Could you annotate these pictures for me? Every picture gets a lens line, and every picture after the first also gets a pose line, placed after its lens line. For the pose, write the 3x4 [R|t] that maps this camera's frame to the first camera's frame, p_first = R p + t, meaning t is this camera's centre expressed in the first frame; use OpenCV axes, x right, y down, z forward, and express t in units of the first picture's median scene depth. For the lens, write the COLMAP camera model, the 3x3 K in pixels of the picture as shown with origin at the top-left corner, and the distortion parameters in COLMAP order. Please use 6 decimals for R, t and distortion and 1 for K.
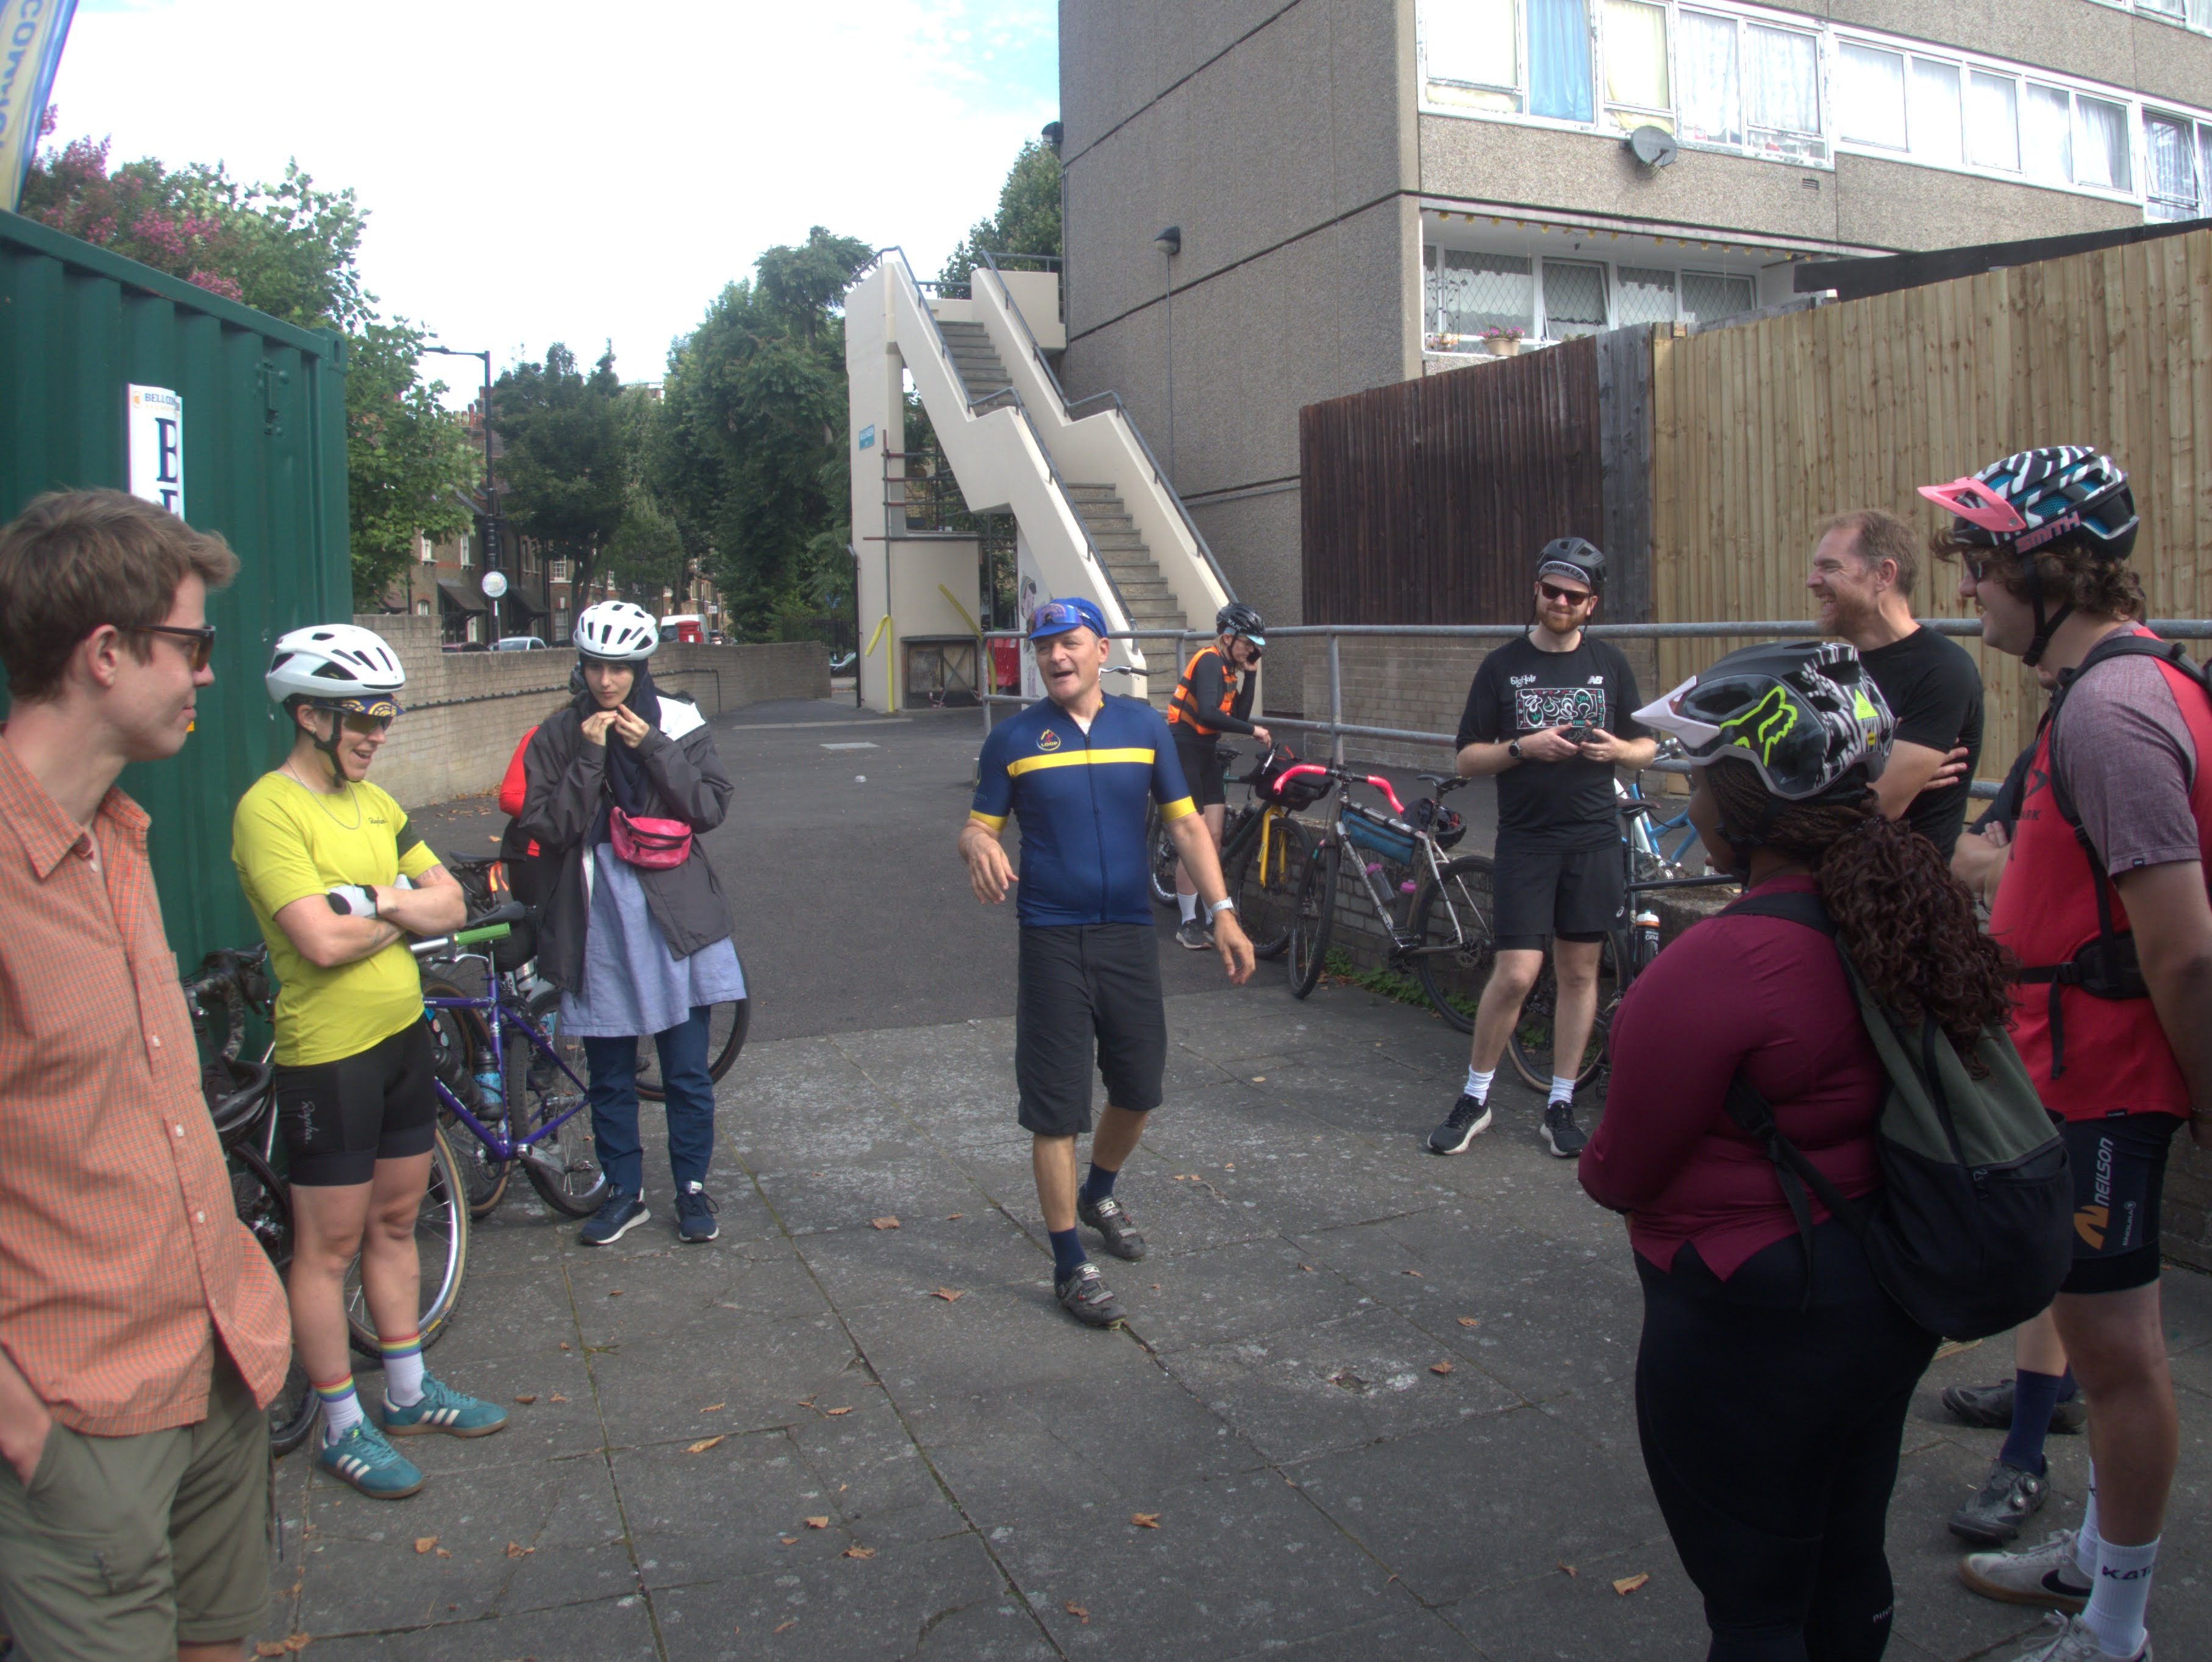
lens RADIAL K [[1838.4, 0, 1106.0], [0, 1838.4, 831.0], [0, 0, 1]] dist [-0.161742, -0.008988]
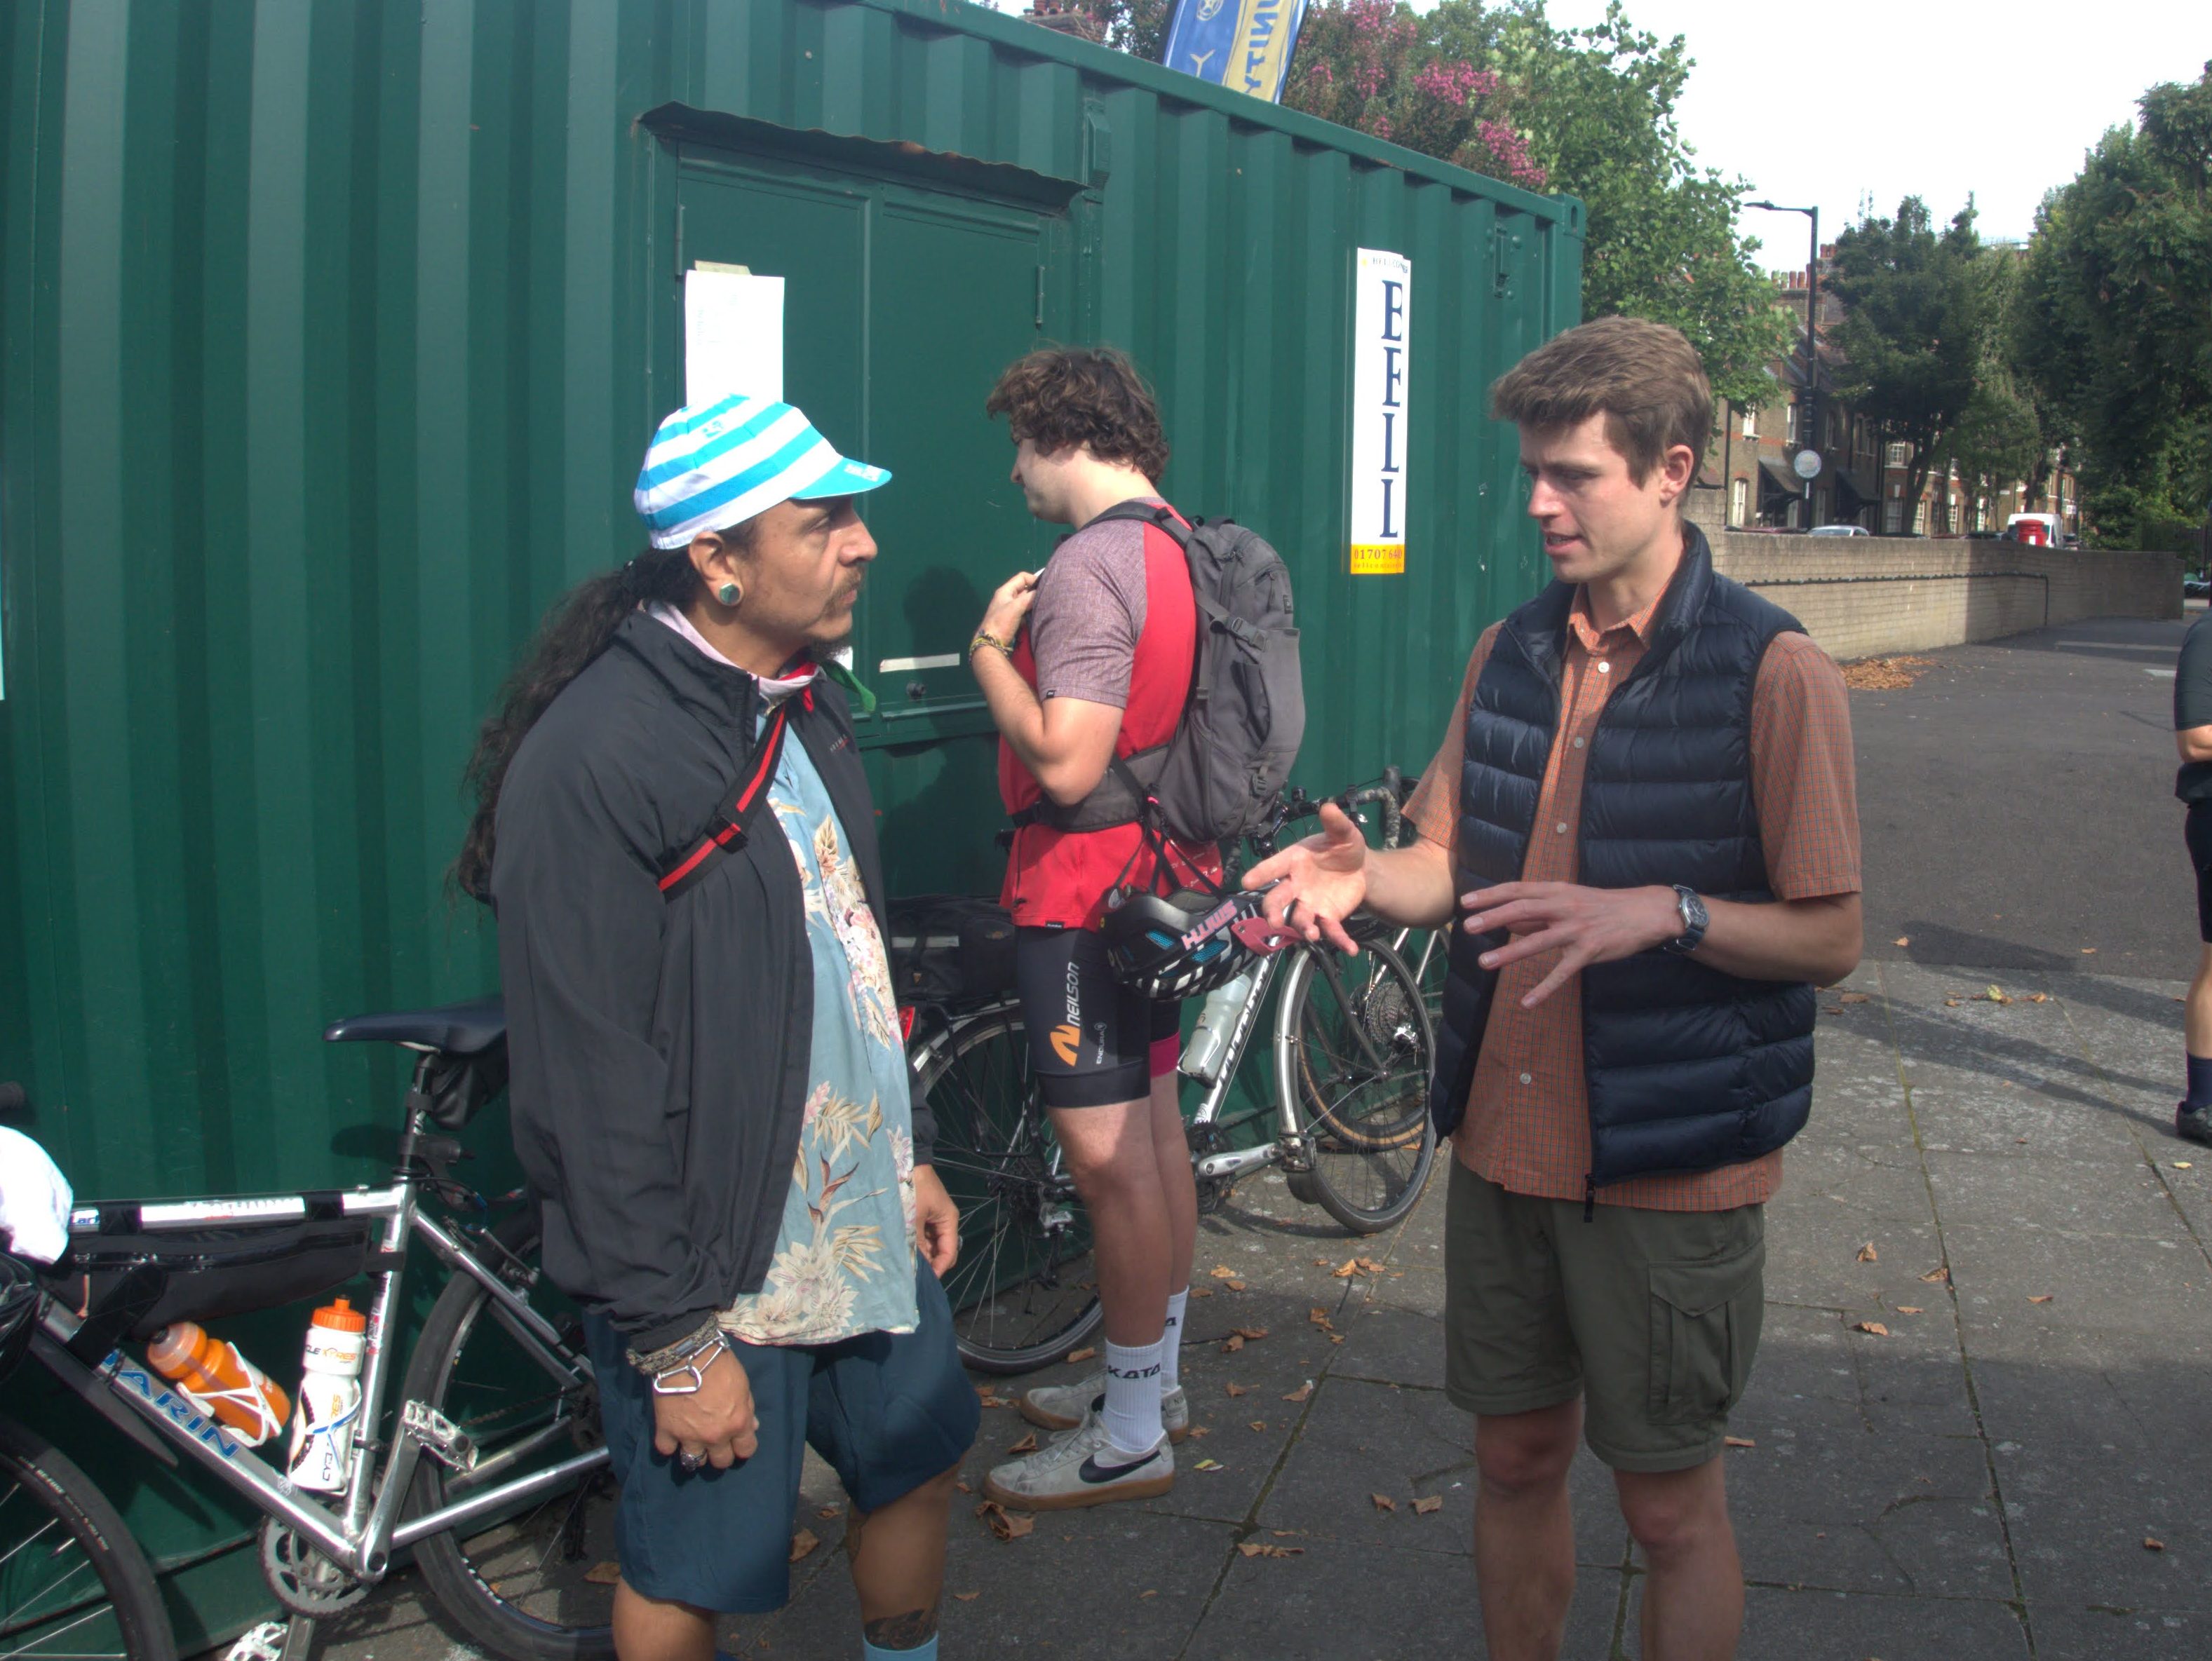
lens RADIAL K [[1744.4, 0, 1106.0], [0, 1744.4, 830.5], [0, 0, 1]] dist [-0.088640, -0.007689]
pose [[0.800311, 0.150546, -0.580378, -0.086839], [-0.103075, 0.988099, 0.114170, -0.013649], [0.590659, -0.031549, 0.806304, 0.069189]]
